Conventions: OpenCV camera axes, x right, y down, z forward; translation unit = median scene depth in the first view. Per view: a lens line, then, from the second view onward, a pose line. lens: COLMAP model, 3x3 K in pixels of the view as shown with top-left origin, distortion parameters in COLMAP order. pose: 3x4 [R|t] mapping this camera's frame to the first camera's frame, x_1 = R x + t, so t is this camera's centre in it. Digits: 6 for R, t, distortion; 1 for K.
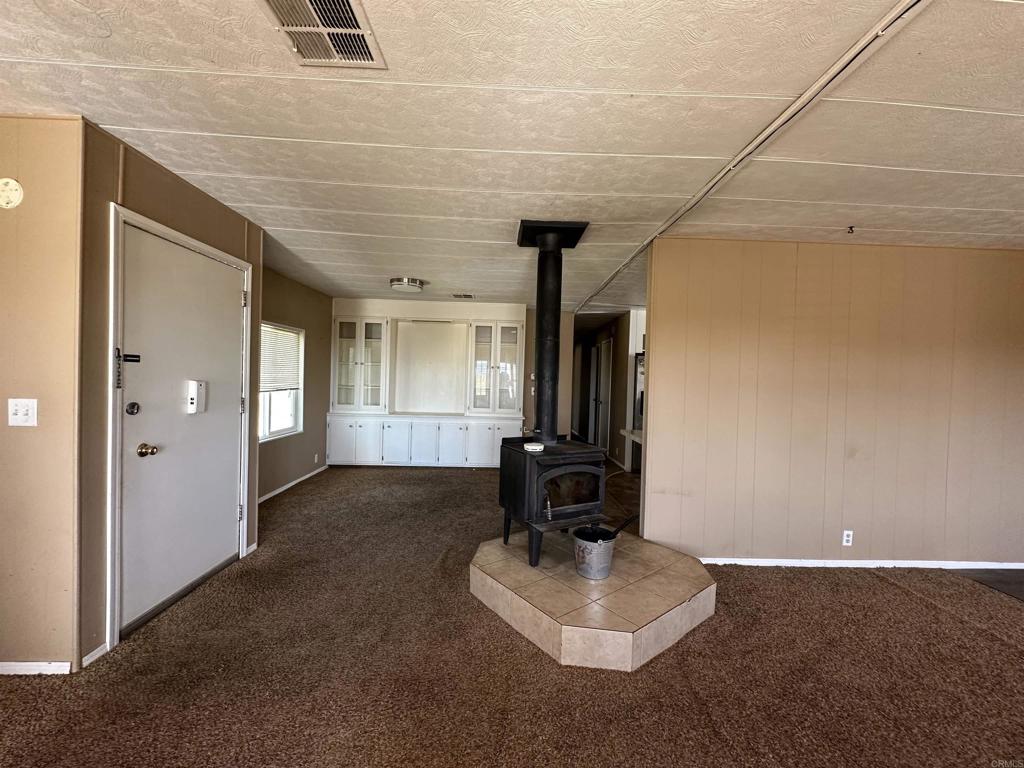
lens RADIAL K [[408.9, 0, 511.4], [0, 408.9, 383.9], [0, 0, 1]] dist [-0.004228, 0.001200]
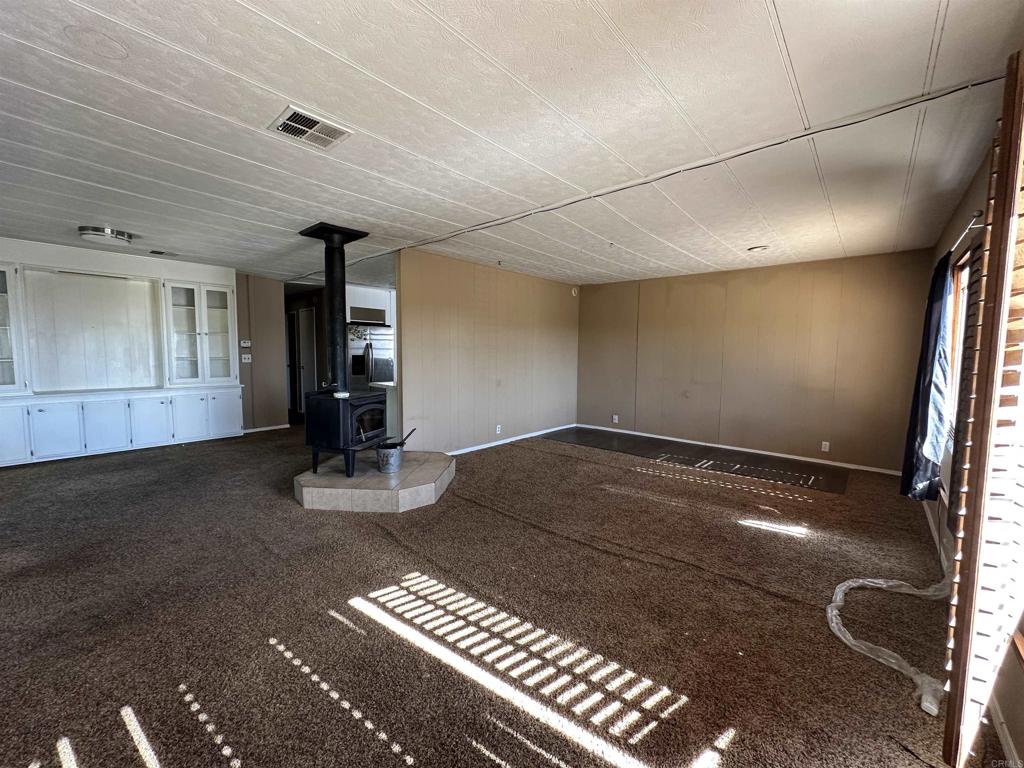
lens RADIAL K [[408.9, 0, 512.4], [0, 408.9, 383.7], [0, 0, 1]] dist [-0.004228, 0.001200]
pose [[0.680054, -0.078878, 0.728906, -0.313272], [0.018024, 0.995694, 0.090932, 0.001338], [-0.732940, -0.048700, 0.678548, -0.198152]]
